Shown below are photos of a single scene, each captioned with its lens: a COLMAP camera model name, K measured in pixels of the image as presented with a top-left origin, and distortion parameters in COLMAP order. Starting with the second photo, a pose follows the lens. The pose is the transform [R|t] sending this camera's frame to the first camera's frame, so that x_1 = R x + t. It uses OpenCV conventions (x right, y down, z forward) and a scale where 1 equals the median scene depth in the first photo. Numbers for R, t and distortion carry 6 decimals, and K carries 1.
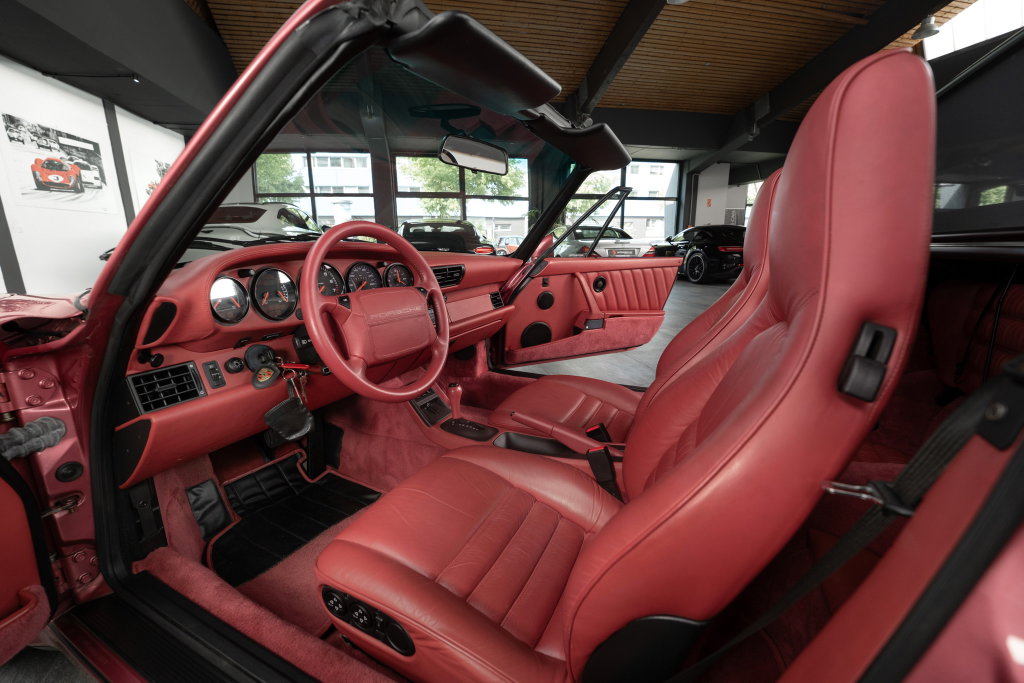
lens RADIAL K [[419.7, 0, 513.5], [0, 419.7, 342.2], [0, 0, 1]] dist [-0.036107, 0.006626]
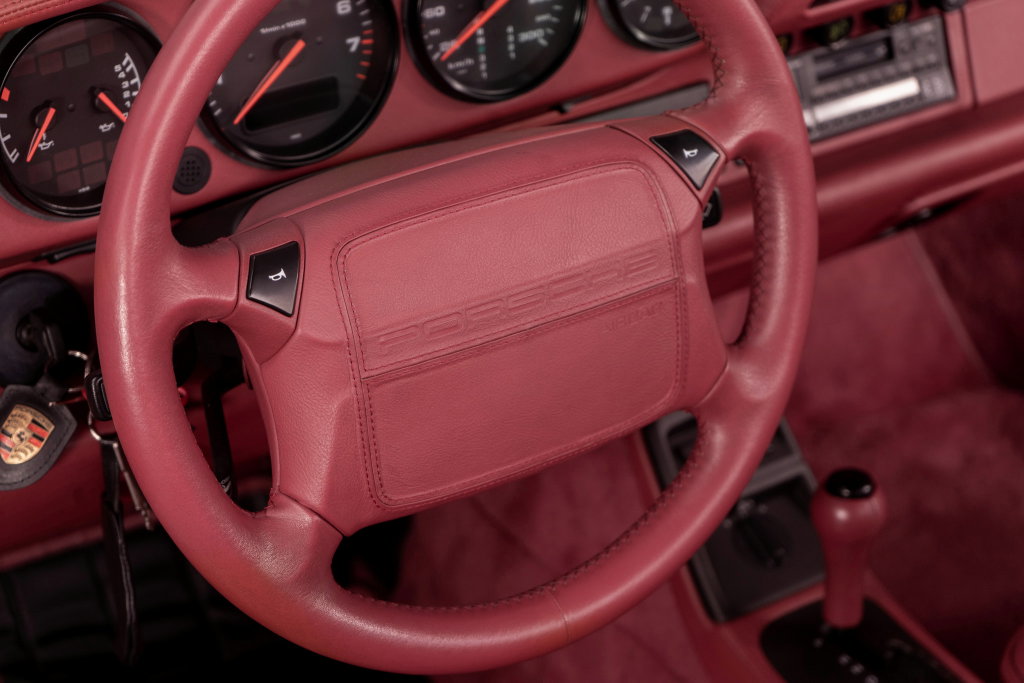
lens RADIAL K [[2101.8, 0, 512.0], [0, 2101.8, 341.5], [0, 0, 1]] dist [0.028181, 0.367710]
pose [[0.860254, 0.280077, -0.426052, 0.090753], [-0.129889, 0.928429, 0.348065, -0.198805], [0.493043, -0.244085, 0.835063, 0.026208]]
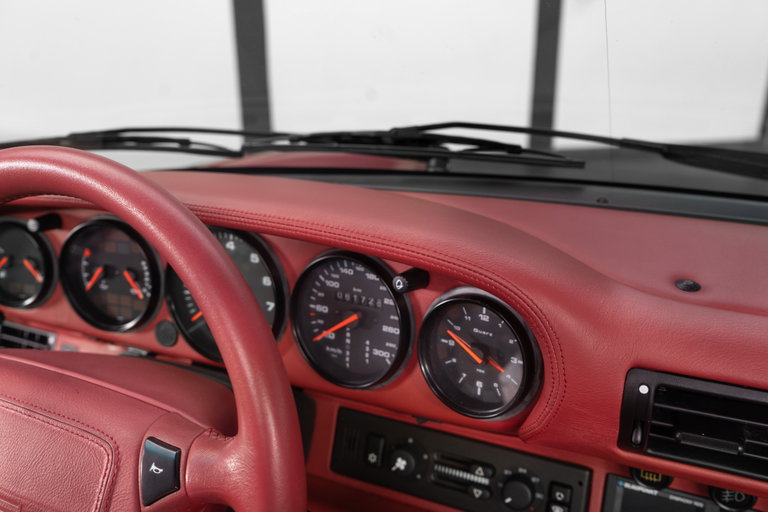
lens RADIAL K [[613.9, 0, 386.4], [0, 613.9, 257.6], [0, 0, 1]] dist [-0.011963, 0.007101]
pose [[0.024948, 0.331061, -0.943280, 0.025901], [-0.222806, 0.921681, 0.317587, -0.181661], [0.974543, 0.202246, 0.096757, 0.537388]]
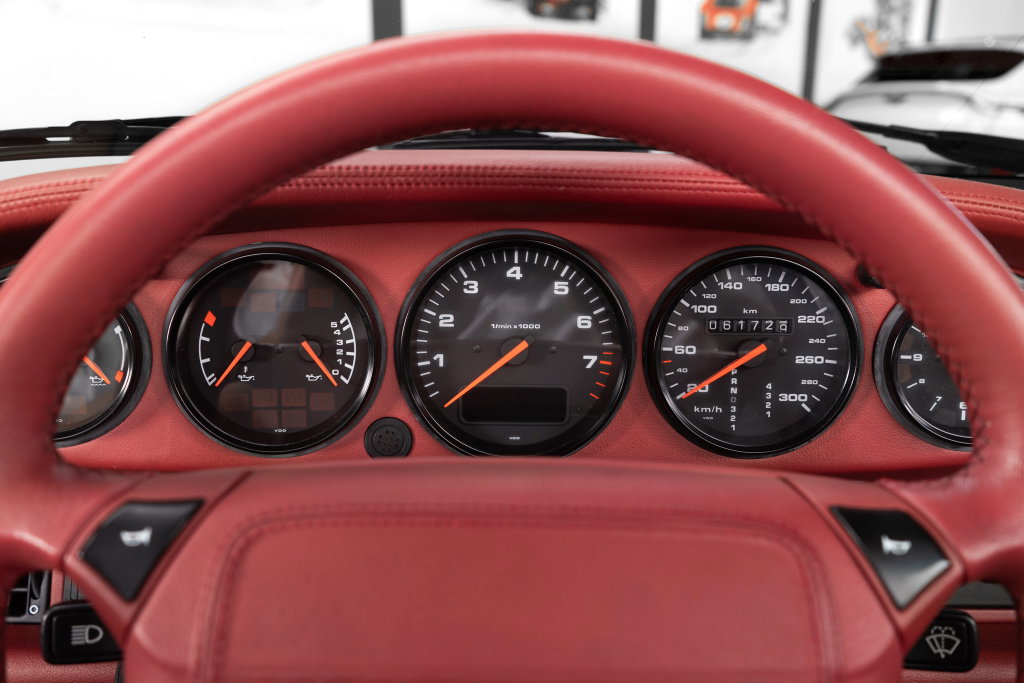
lens RADIAL K [[818.5, 0, 515.2], [0, 818.5, 343.6], [0, 0, 1]] dist [-0.011963, 0.007101]
pose [[0.445828, 0.240151, -0.862302, -0.034881], [-0.218608, 0.963379, 0.155276, -0.100877], [0.868014, 0.119280, 0.482000, 0.388338]]
